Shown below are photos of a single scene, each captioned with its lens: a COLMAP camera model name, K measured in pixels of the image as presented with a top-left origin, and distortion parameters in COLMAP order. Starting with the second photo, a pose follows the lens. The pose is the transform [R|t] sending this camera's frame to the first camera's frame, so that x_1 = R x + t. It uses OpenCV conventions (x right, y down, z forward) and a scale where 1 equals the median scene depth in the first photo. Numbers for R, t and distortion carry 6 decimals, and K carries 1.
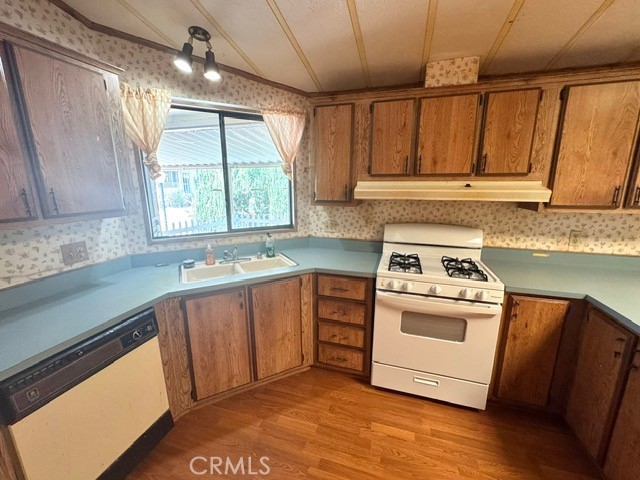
lens RADIAL K [[265.1, 0, 321.0], [0, 265.1, 238.8], [0, 0, 1]] dist [-0.006845, 0.000563]
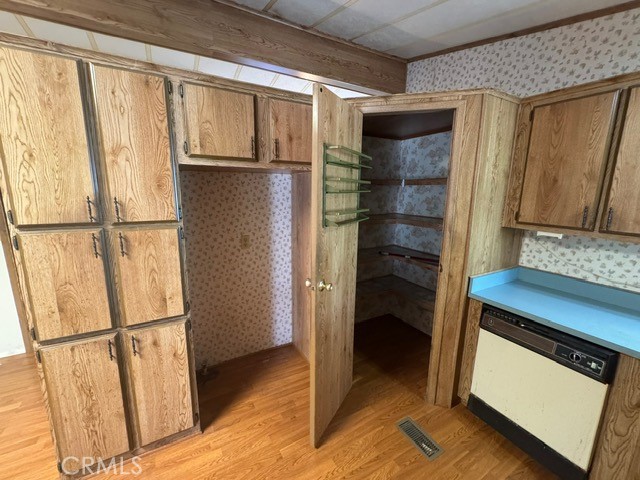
lens RADIAL K [[265.1, 0, 315.7], [0, 265.1, 235.6], [0, 0, 1]] dist [-0.006845, 0.000563]
pose [[-0.688292, 0.125866, -0.714432, 0.415064], [-0.164869, 0.931921, 0.323019, -0.146785], [0.706451, 0.340119, -0.620682, 0.527625]]
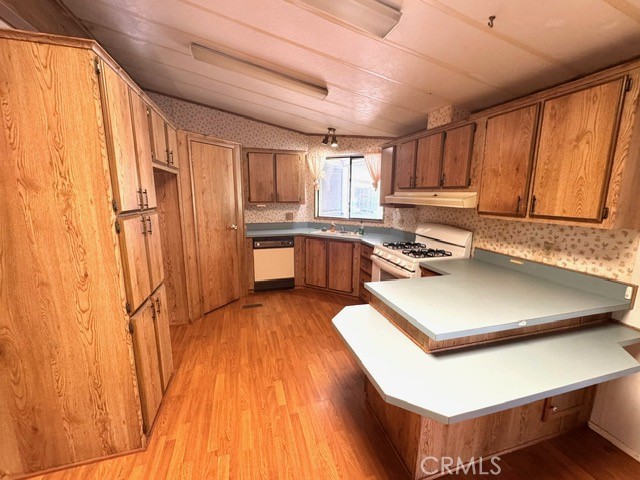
lens RADIAL K [[265.1, 0, 317.5], [0, 265.1, 242.9], [0, 0, 1]] dist [-0.006845, 0.000563]
pose [[0.552061, 0.161901, -0.817935, 1.323240], [-0.185752, 0.980196, 0.068646, 0.065918], [0.812850, 0.114037, 0.571201, -0.282029]]
